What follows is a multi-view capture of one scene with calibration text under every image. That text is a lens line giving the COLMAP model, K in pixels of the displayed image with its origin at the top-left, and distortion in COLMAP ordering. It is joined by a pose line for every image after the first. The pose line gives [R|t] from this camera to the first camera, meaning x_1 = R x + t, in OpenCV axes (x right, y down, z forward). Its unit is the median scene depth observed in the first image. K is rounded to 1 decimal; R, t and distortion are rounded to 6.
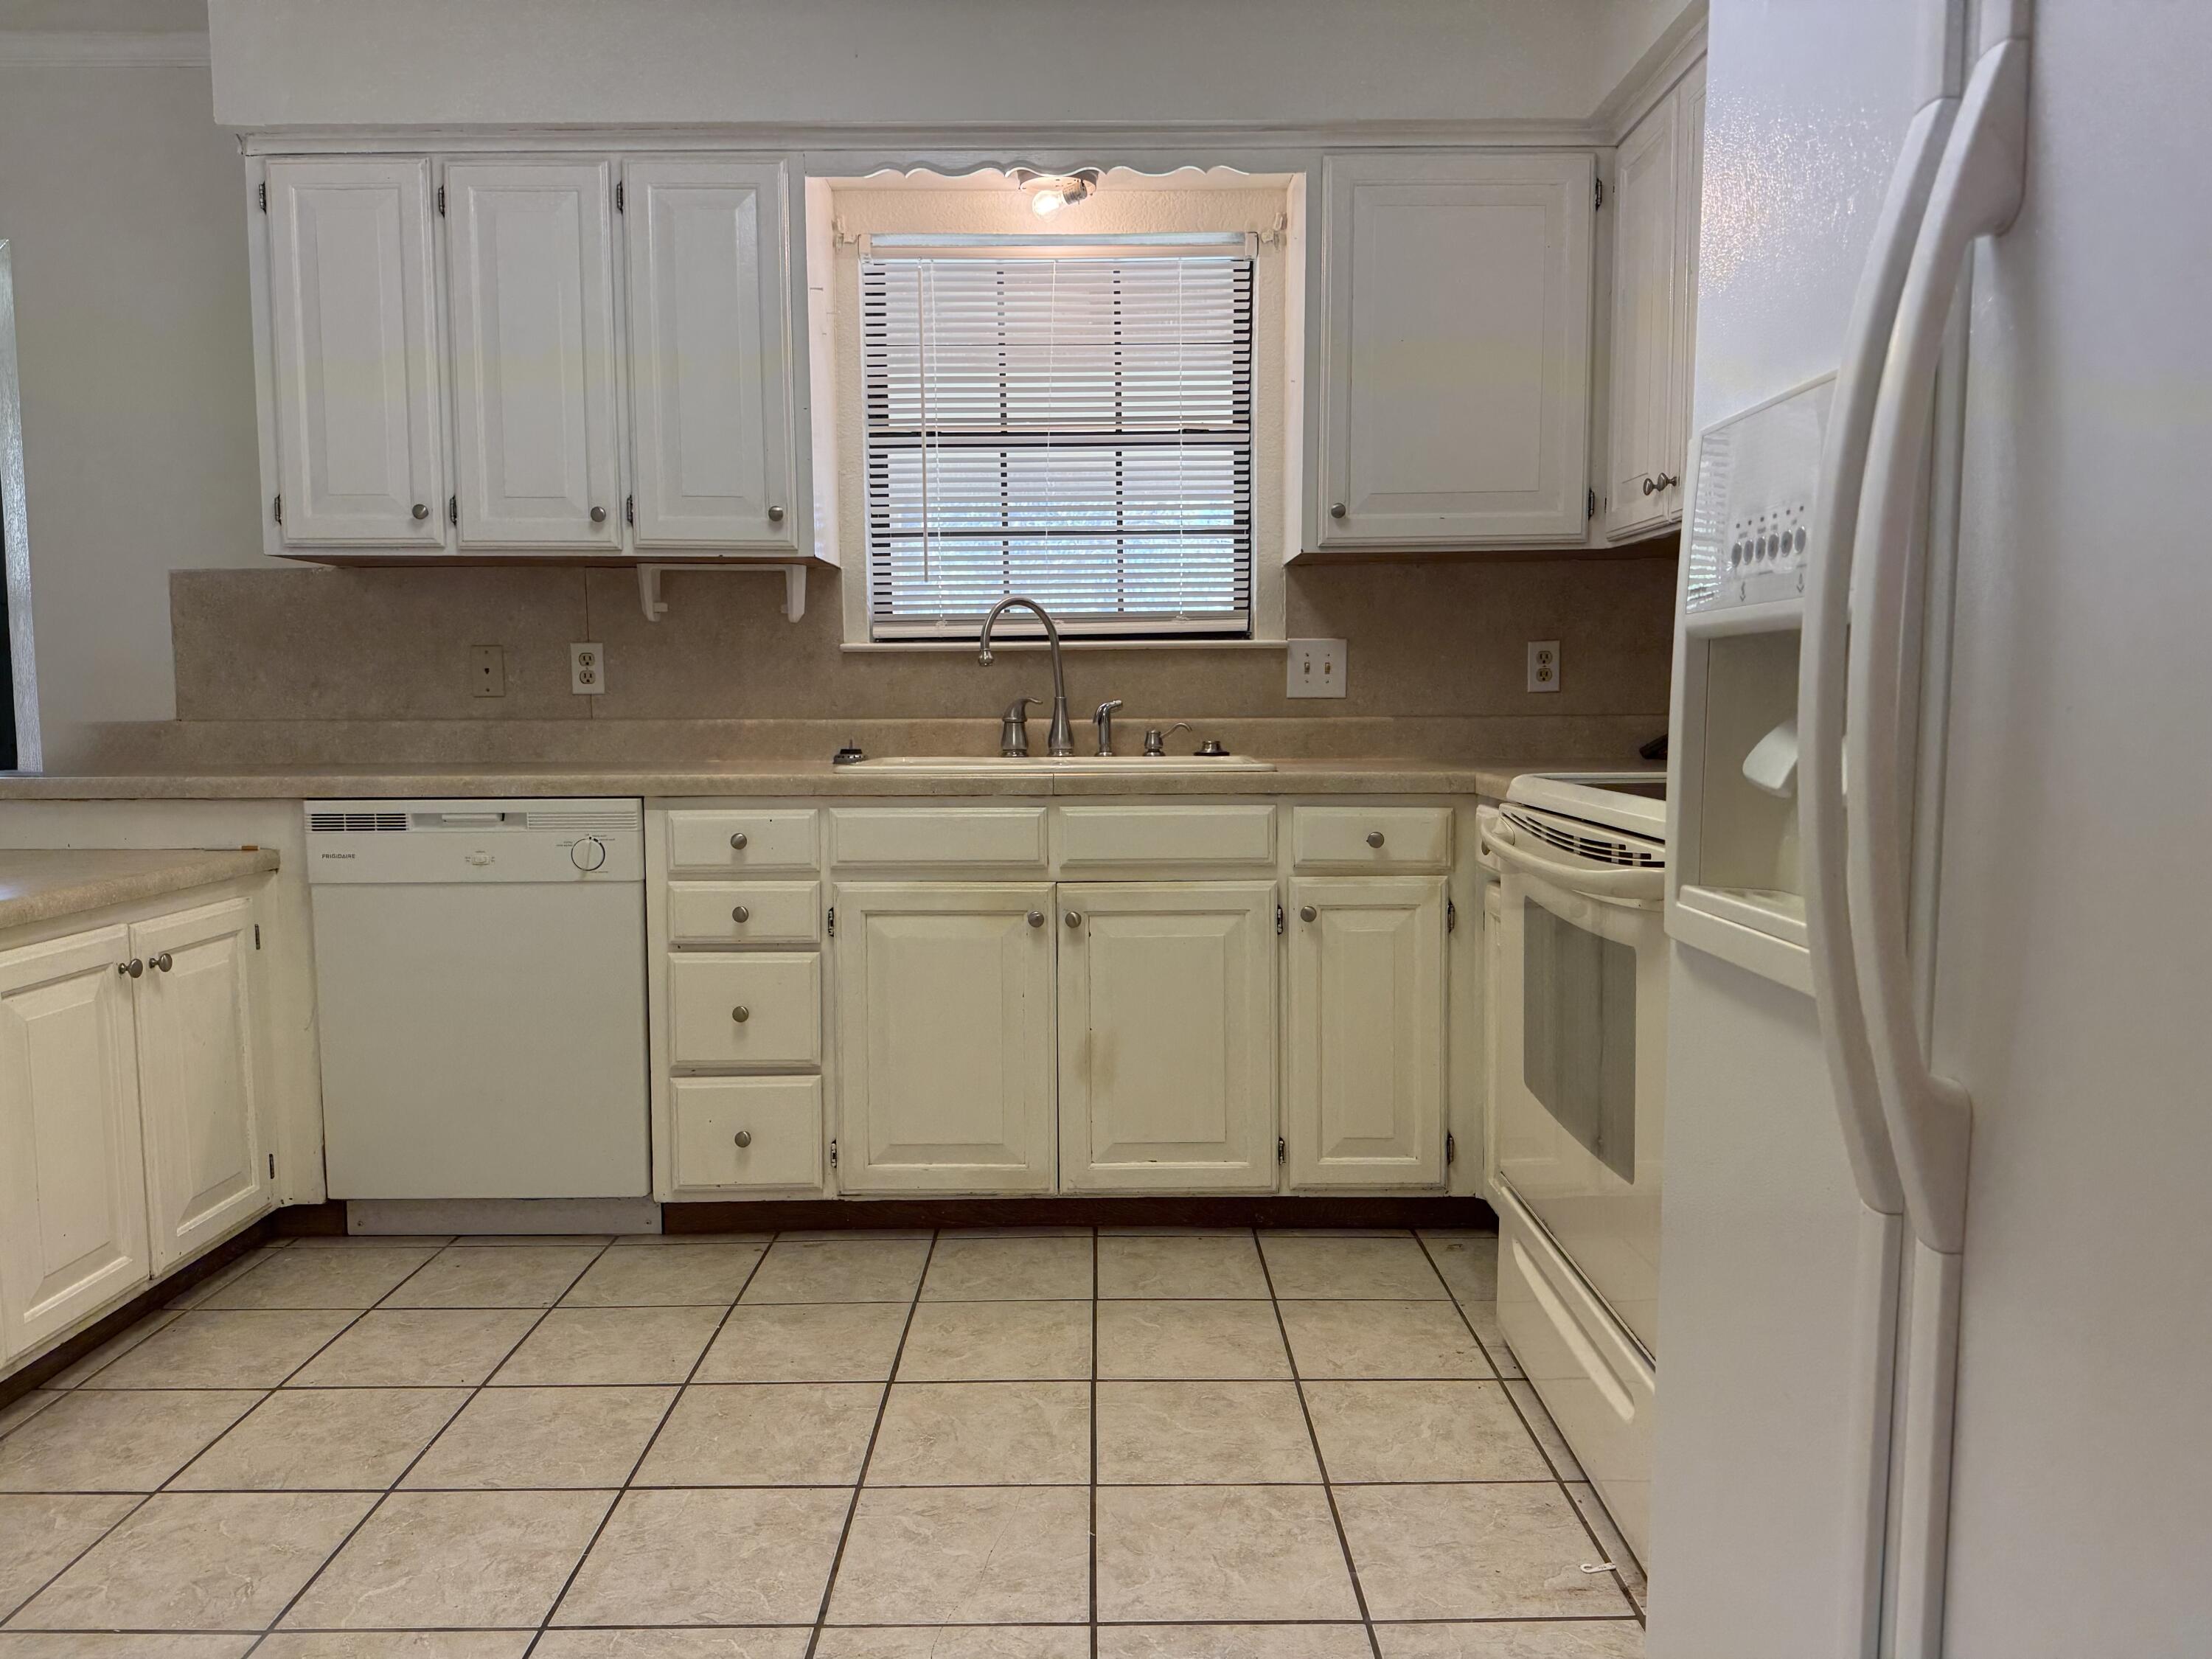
lens RADIAL K [[1572.3, 0, 1100.4], [0, 1572.3, 819.9], [0, 0, 1]] dist [0.033007, -0.034922]
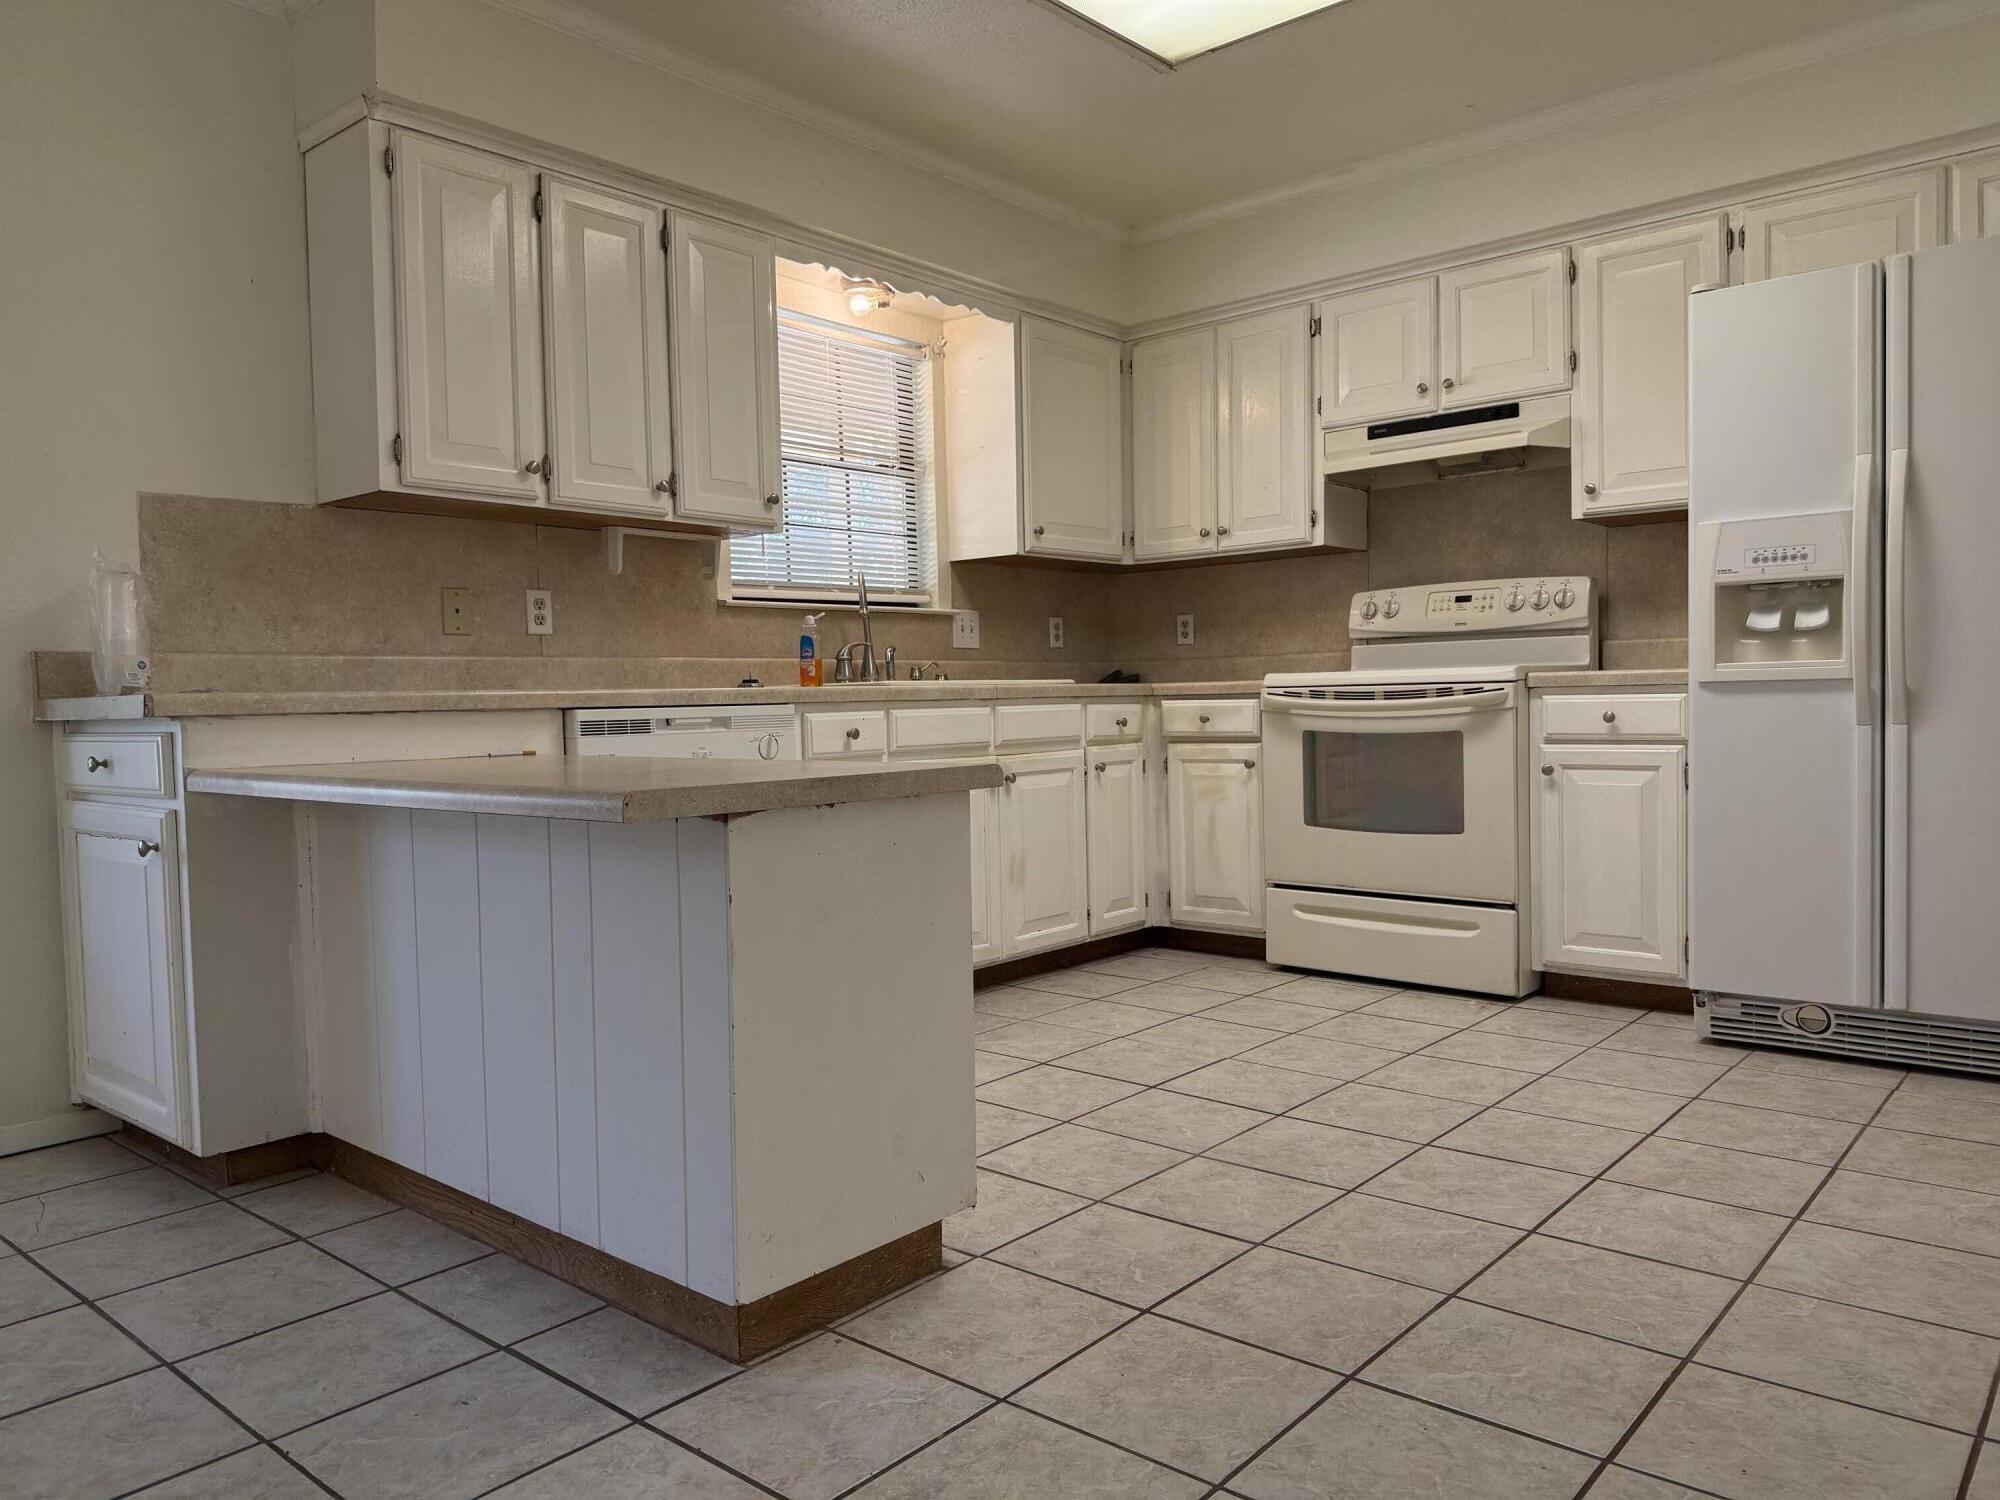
lens RADIAL K [[1421.6, 0, 980.7], [0, 1421.6, 756.2], [0, 0, 1]] dist [0.033007, -0.034922]
pose [[0.656689, -0.039426, 0.753130, -0.993102], [0.075823, 0.997024, -0.013919, 0.053338], [-0.750340, 0.066245, 0.657724, 0.083643]]
